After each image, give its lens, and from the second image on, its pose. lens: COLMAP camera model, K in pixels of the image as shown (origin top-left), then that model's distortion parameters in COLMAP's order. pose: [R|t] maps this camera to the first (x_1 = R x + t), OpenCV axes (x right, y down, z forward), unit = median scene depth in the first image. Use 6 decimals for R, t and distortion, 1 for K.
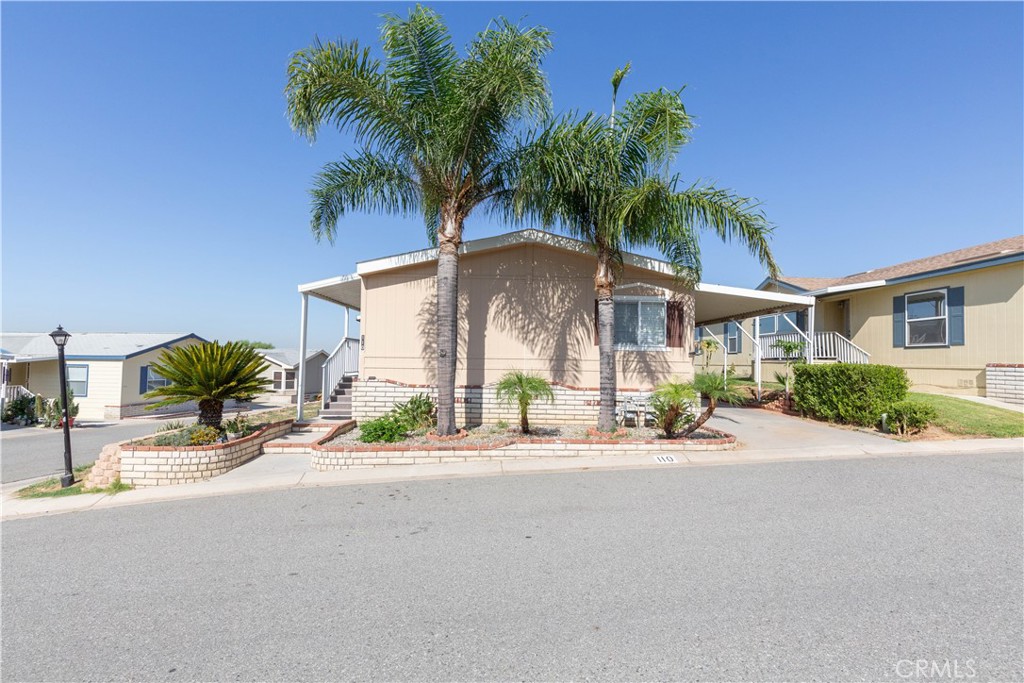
lens RADIAL K [[484.9, 0, 517.2], [0, 484.9, 344.5], [0, 0, 1]] dist [-0.022032, 0.006245]
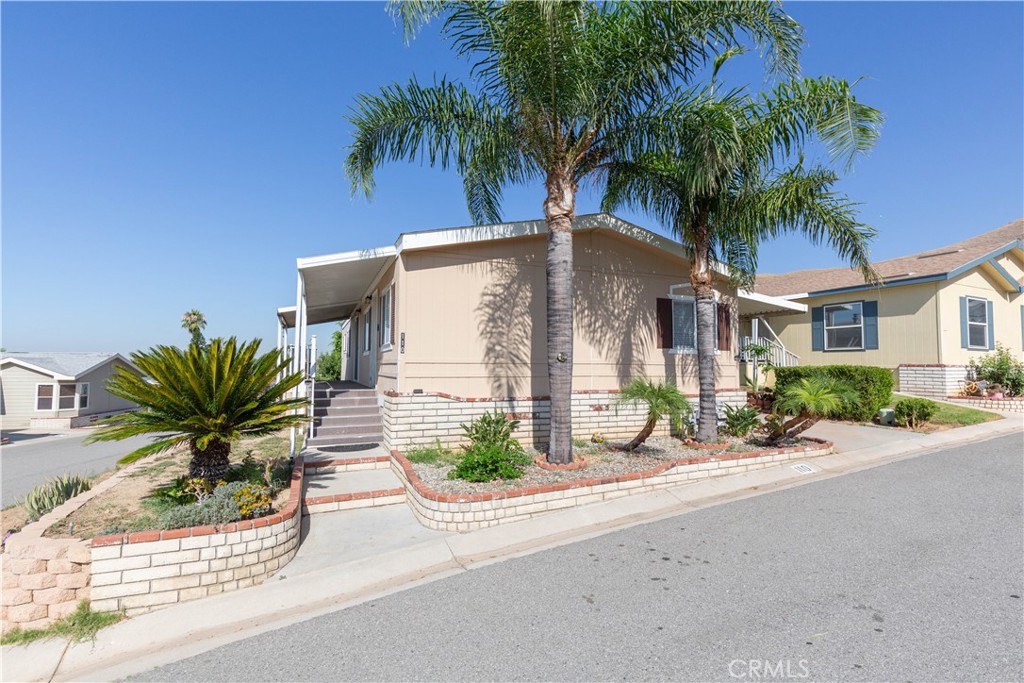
lens RADIAL K [[484.9, 0, 515.2], [0, 484.9, 343.3], [0, 0, 1]] dist [-0.022032, 0.006245]
pose [[0.929930, 0.007391, 0.367662, -0.432757], [-0.002717, 0.999909, -0.013228, 0.005807], [-0.367726, 0.011302, 0.929865, 0.257031]]
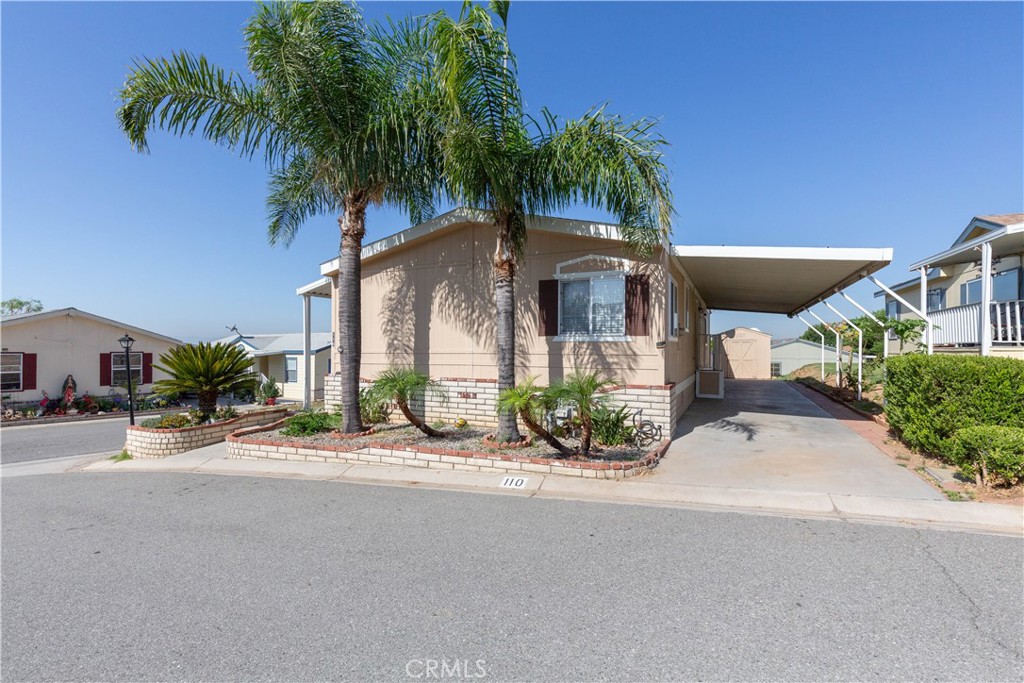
lens RADIAL K [[484.9, 0, 516.7], [0, 484.9, 348.7], [0, 0, 1]] dist [-0.022032, 0.006245]
pose [[0.889576, -0.014339, -0.456562, 0.516657], [0.029814, 0.999199, 0.026707, 0.000763], [0.455813, -0.037370, 0.889291, 0.246212]]
